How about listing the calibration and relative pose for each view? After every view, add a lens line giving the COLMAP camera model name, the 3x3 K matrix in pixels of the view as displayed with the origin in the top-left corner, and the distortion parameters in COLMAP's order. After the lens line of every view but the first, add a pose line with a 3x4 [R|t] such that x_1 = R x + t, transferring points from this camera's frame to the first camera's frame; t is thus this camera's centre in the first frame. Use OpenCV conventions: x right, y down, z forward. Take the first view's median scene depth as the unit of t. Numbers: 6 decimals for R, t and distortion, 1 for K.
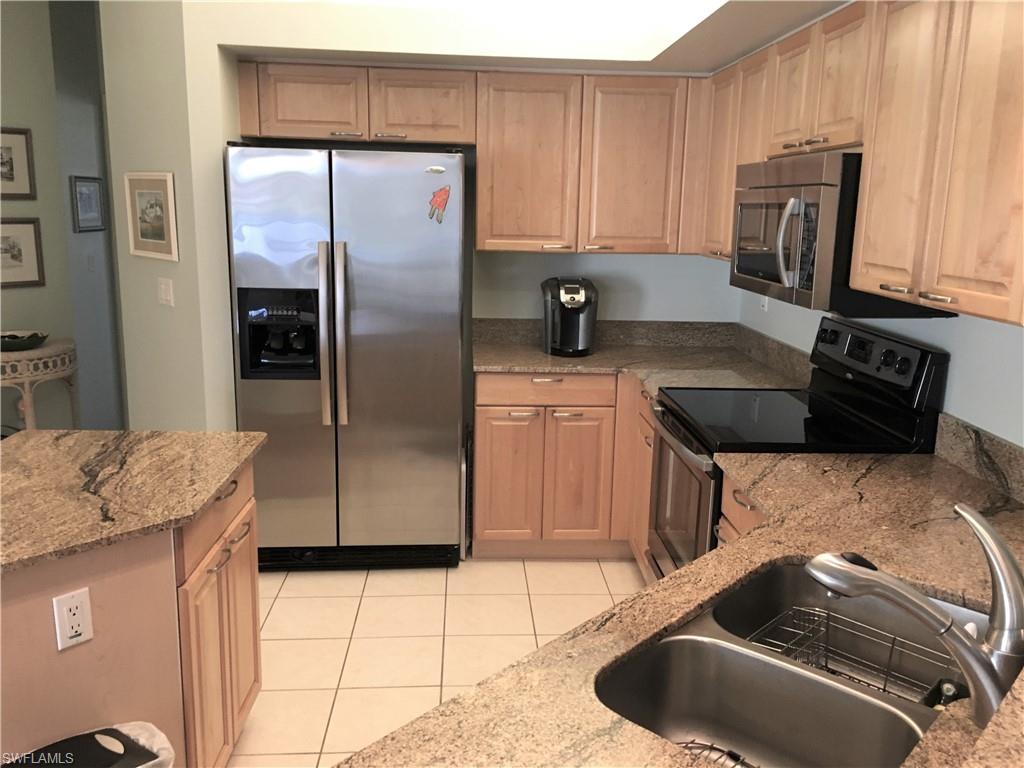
lens RADIAL K [[865.4, 0, 517.5], [0, 865.4, 381.2], [0, 0, 1]] dist [0.084887, -0.116512]
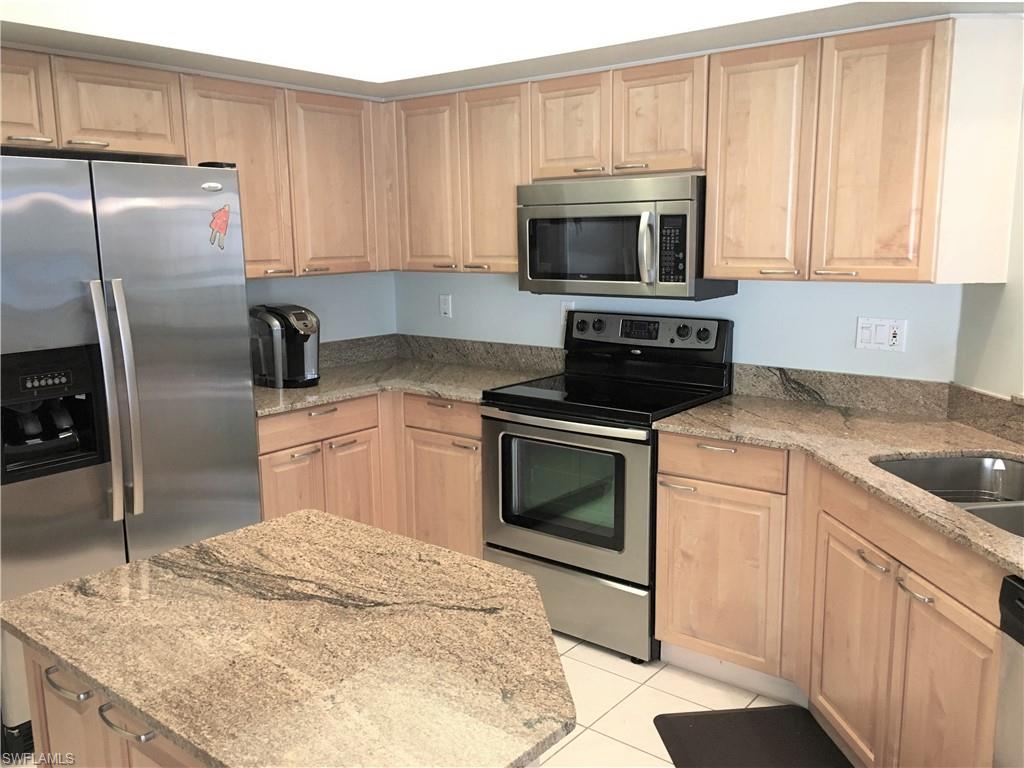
lens RADIAL K [[865.4, 0, 517.5], [0, 865.4, 381.2], [0, 0, 1]] dist [0.084887, -0.116512]
pose [[0.668144, -0.157106, 0.727256, -0.609926], [0.176165, 0.983063, 0.050520, -0.053718], [-0.722876, 0.094362, 0.684505, 0.248059]]
